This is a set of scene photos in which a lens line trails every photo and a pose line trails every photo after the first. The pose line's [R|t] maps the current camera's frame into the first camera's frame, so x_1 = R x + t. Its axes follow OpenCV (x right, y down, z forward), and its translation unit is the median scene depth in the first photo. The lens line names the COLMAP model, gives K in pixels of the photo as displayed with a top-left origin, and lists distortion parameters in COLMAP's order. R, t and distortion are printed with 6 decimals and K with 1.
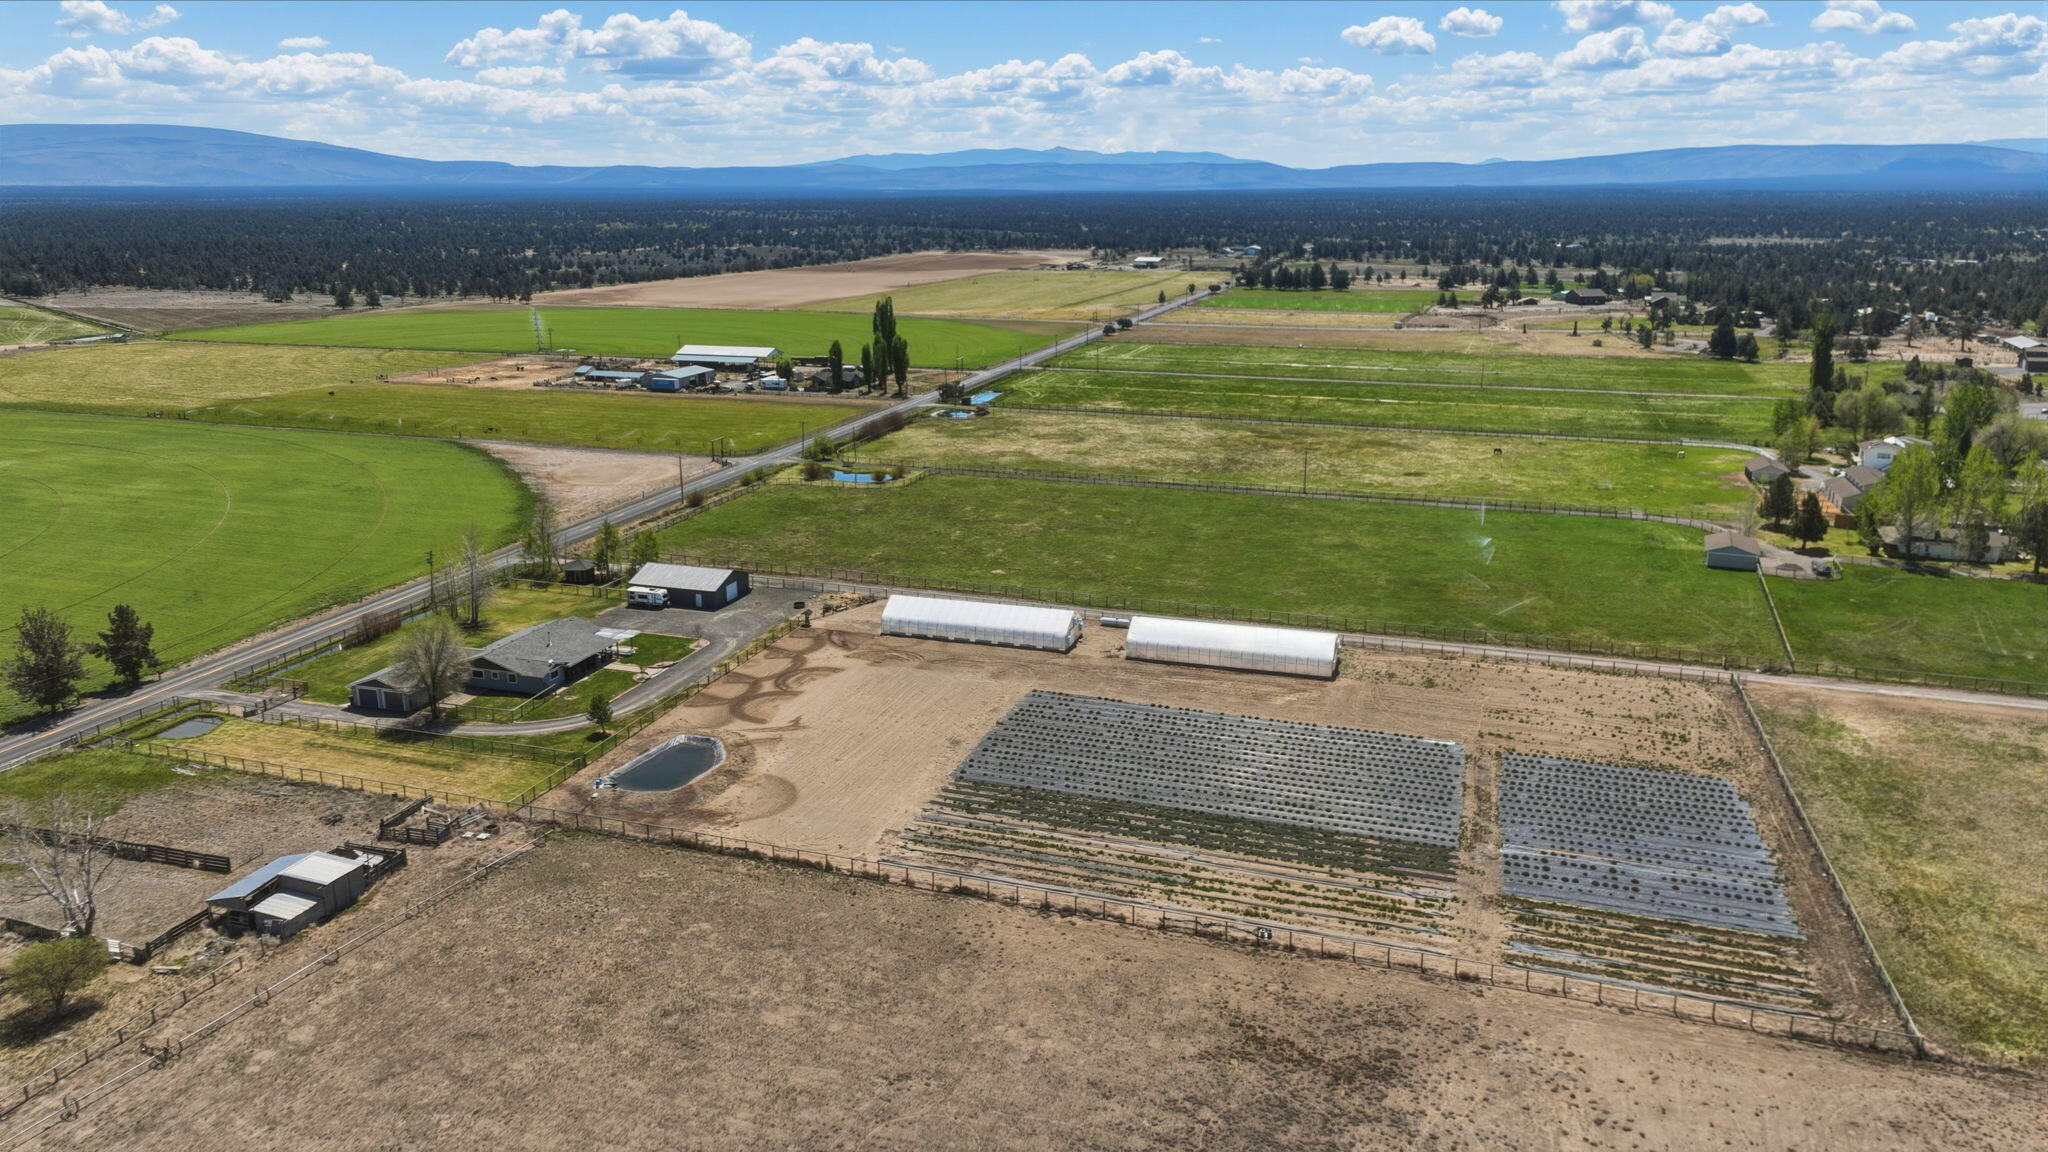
lens RADIAL K [[1440.8, 0, 1019.1], [0, 1440.8, 570.5], [0, 0, 1]] dist [0.009396, 0.004475]
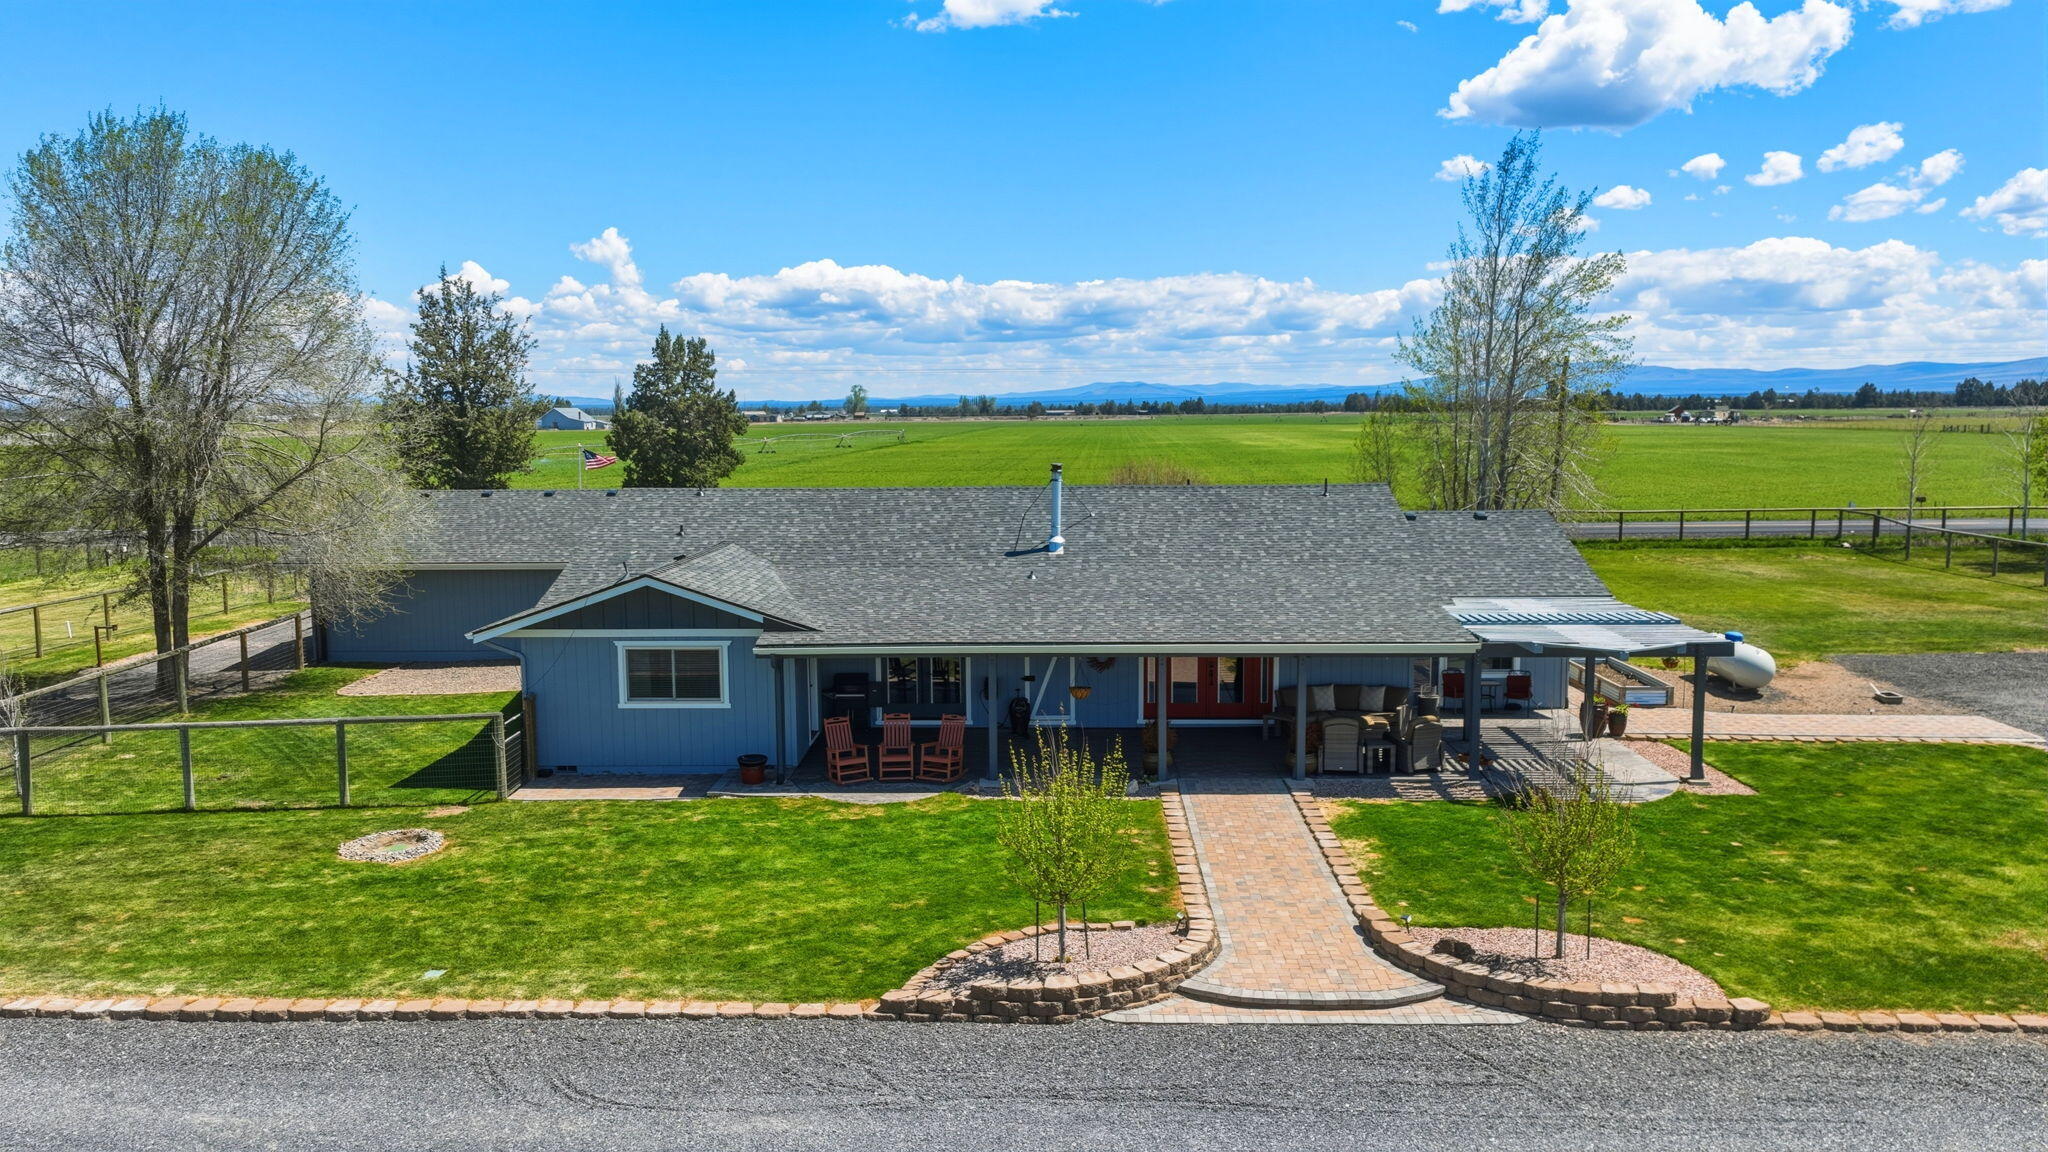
lens RADIAL K [[1440.8, 0, 1034.4], [0, 1440.8, 560.2], [0, 0, 1]] dist [0.009396, 0.004475]
pose [[0.270644, 0.095792, -0.957902, -0.173975], [-0.241452, 0.969986, 0.028780, 0.046429], [0.931908, 0.223498, 0.285650, 0.925757]]
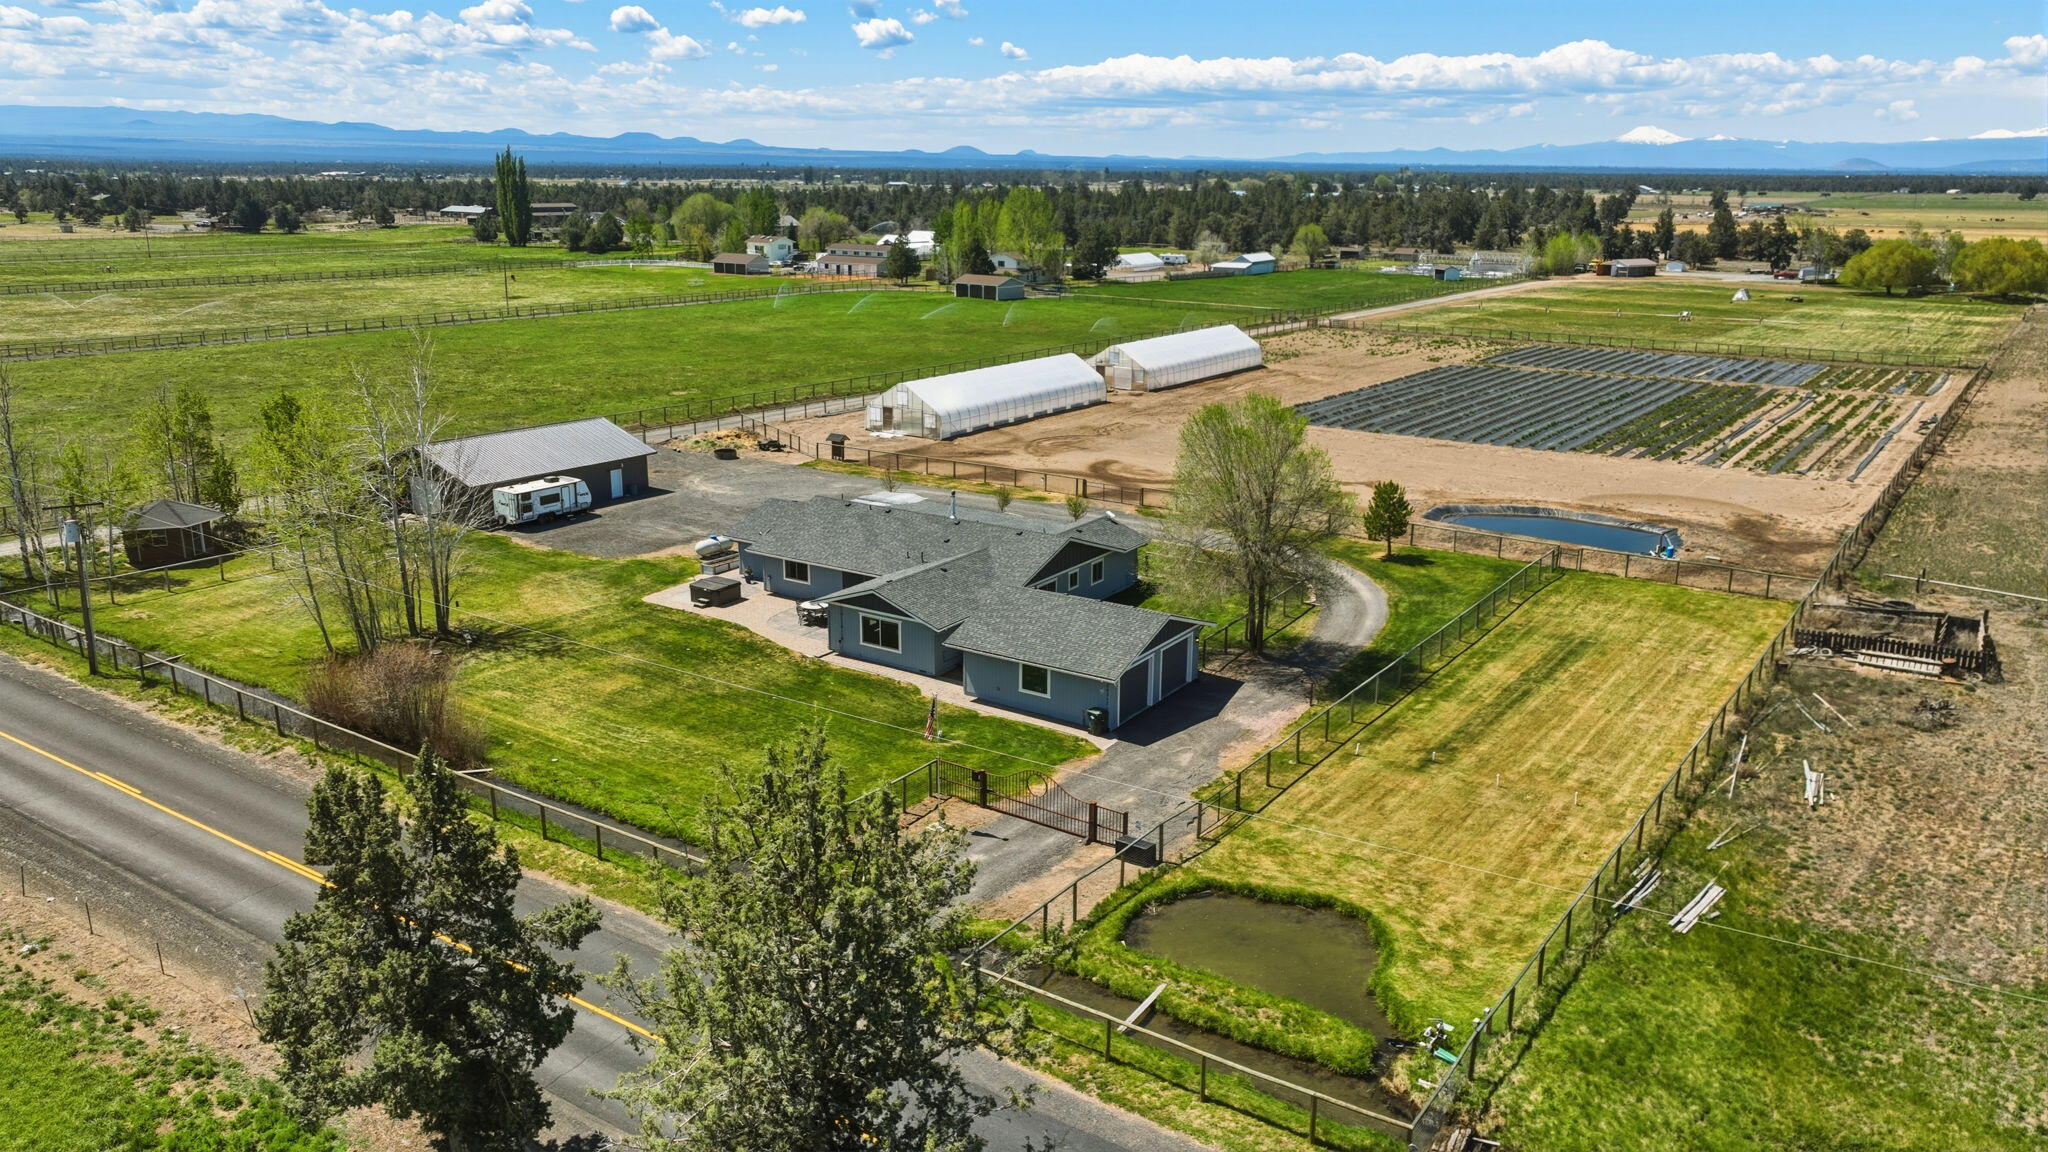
lens RADIAL K [[1440.8, 0, 1015.3], [0, 1440.8, 598.3], [0, 0, 1]] dist [0.009396, 0.004475]
pose [[0.293055, -0.269305, 0.917384, -0.695210], [0.237394, 0.949959, 0.203033, -0.009065], [-0.926155, 0.158282, 0.342321, 0.815698]]
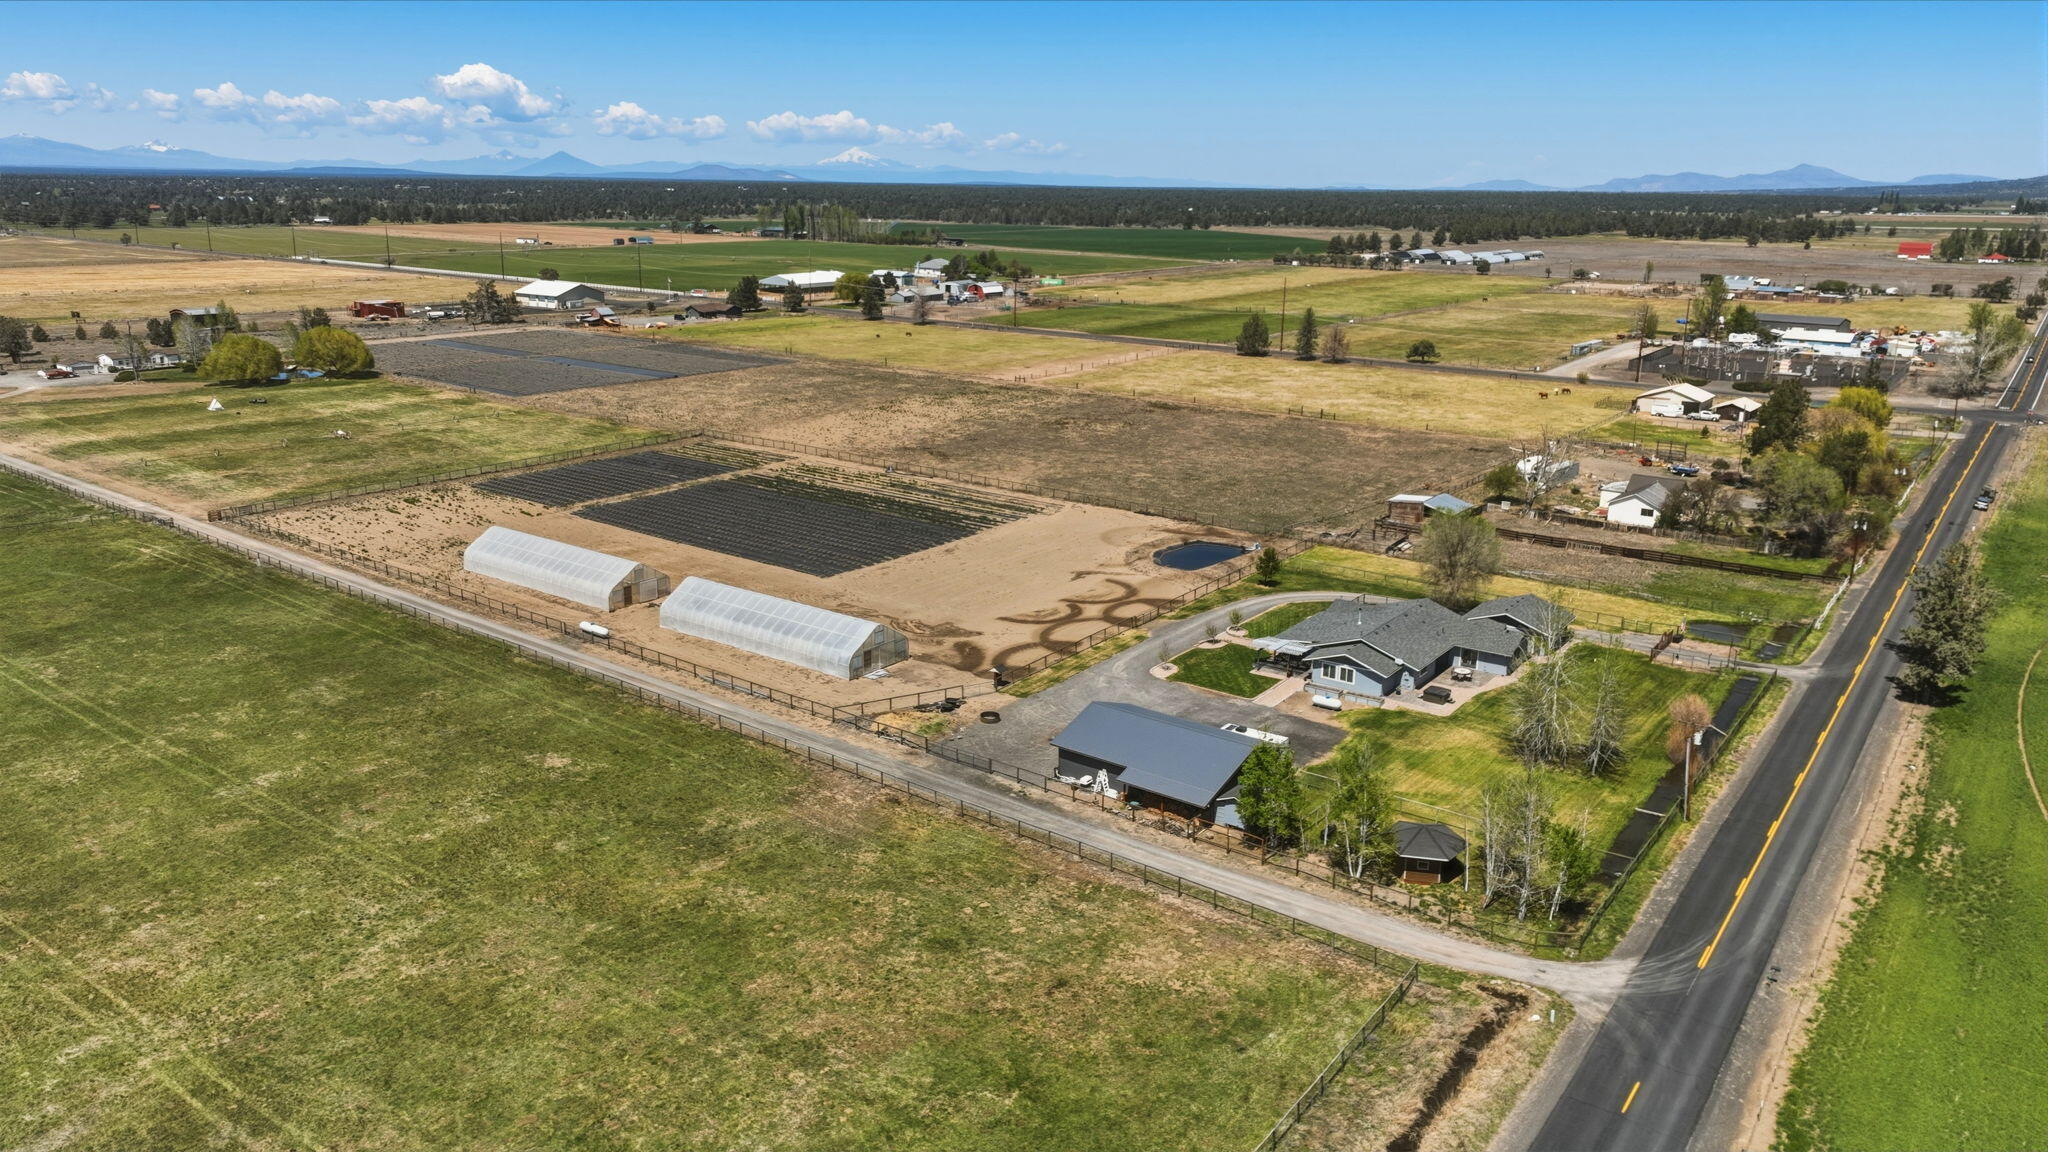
lens RADIAL K [[1440.8, 0, 1023.0], [0, 1440.8, 575.8], [0, 0, 1]] dist [0.009396, 0.004475]
pose [[-0.944530, -0.097115, 0.313738, -0.382148], [0.073999, 0.867787, 0.491395, -0.346802], [-0.319980, 0.487354, -0.812465, 1.610795]]
